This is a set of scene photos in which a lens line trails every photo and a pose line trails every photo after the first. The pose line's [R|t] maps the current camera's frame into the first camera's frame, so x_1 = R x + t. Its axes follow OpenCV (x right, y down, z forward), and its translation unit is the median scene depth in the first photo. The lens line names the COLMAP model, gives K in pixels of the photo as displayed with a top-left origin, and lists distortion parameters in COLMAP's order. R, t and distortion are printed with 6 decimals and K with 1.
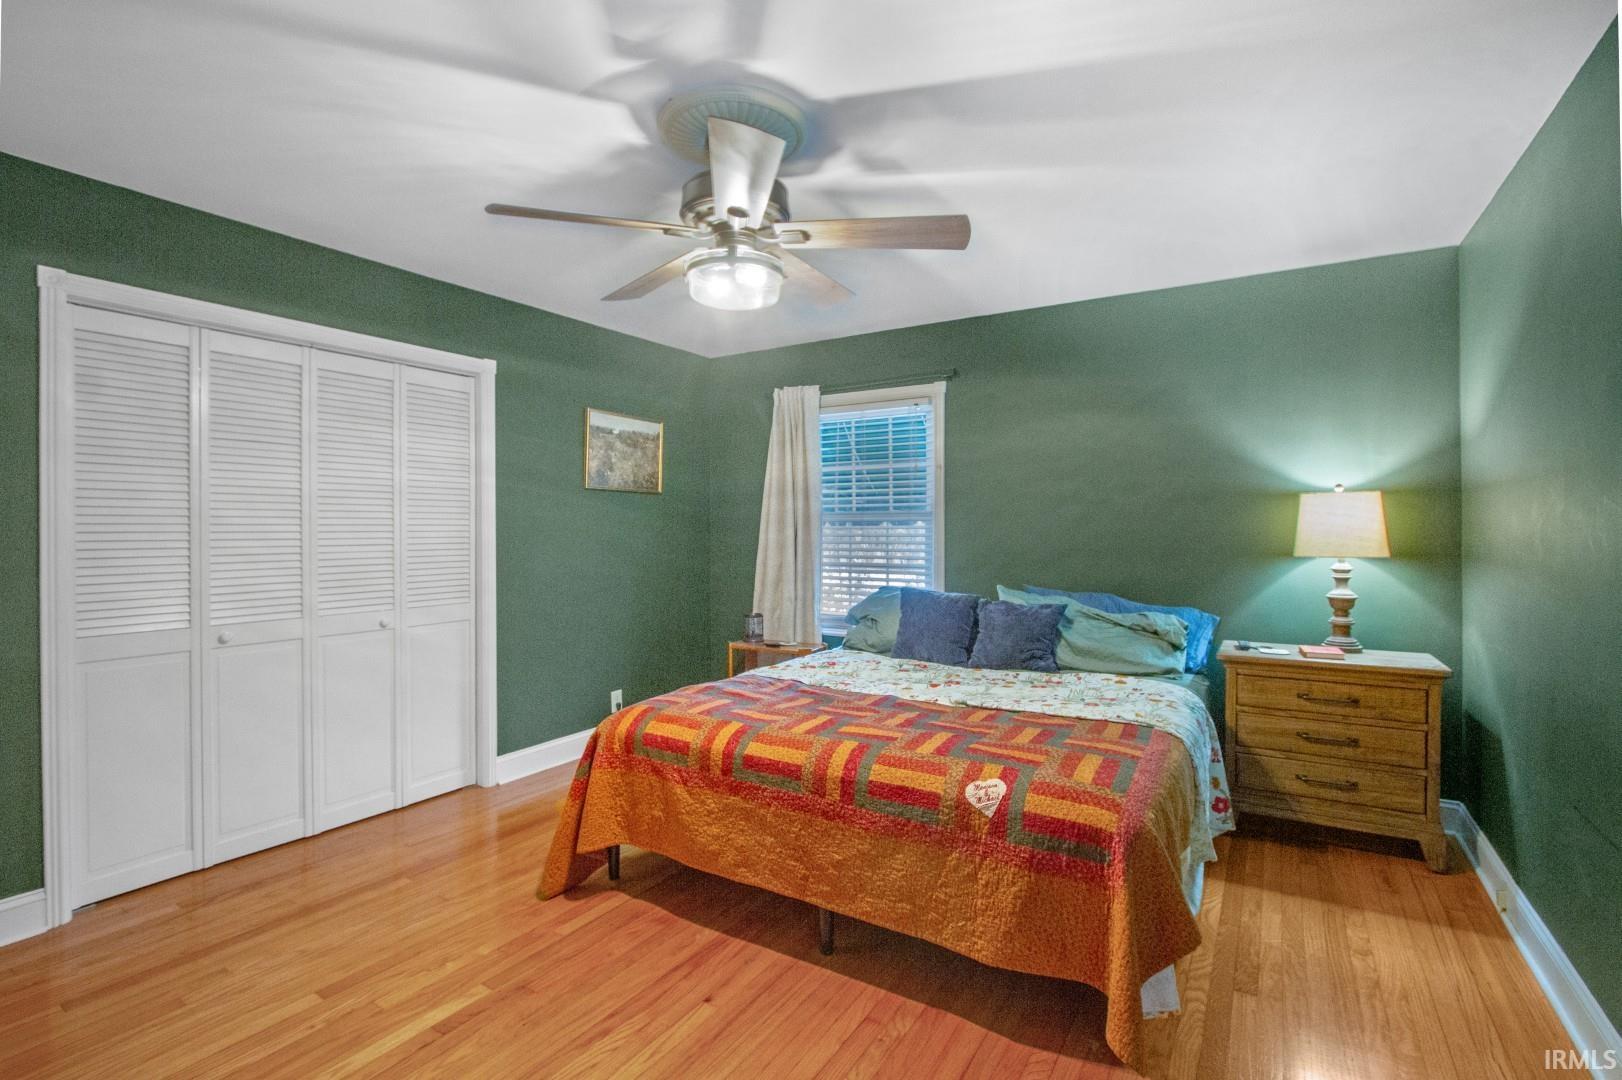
lens RADIAL K [[748.5, 0, 813.8], [0, 748.5, 526.7], [0, 0, 1]] dist [-0.001530, -0.000115]
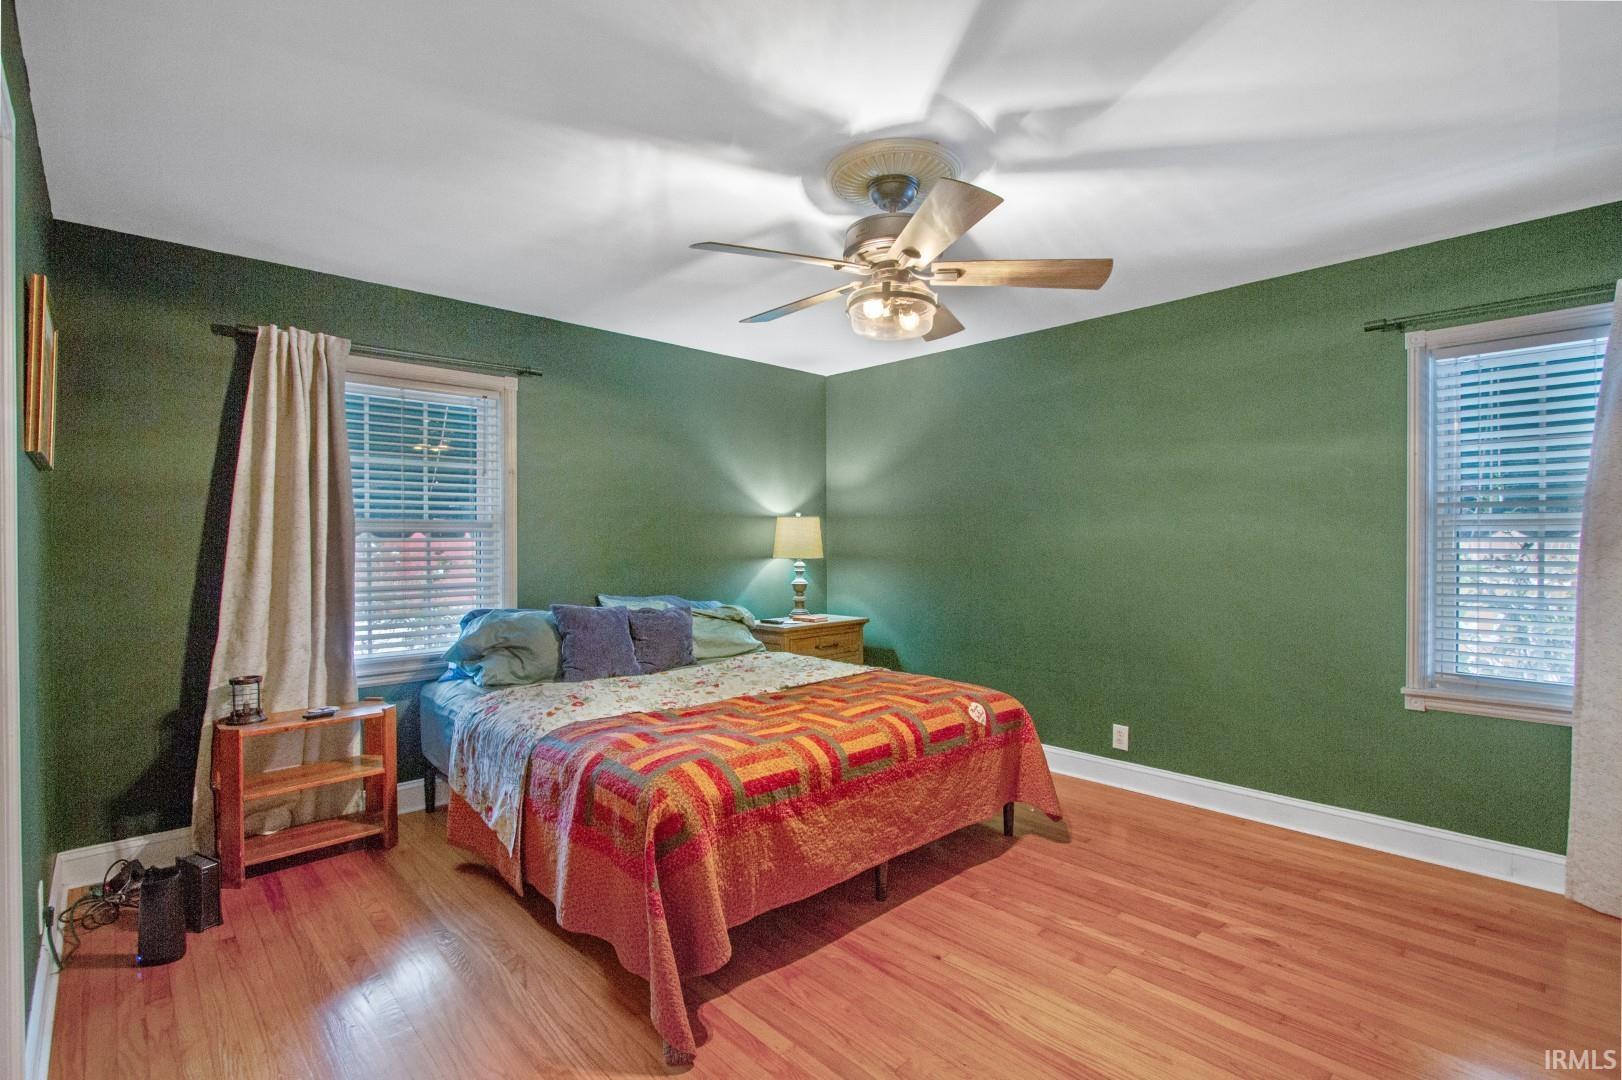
lens RADIAL K [[747.2, 0, 811.0], [0, 747.2, 540.0], [0, 0, 1]] dist [0.000105, 0.000032]
pose [[0.257564, 0.001640, 0.966260, -1.040466], [0.000582, 0.999998, -0.001852, 0.005174], [-0.966261, 0.001039, 0.257562, 0.728061]]
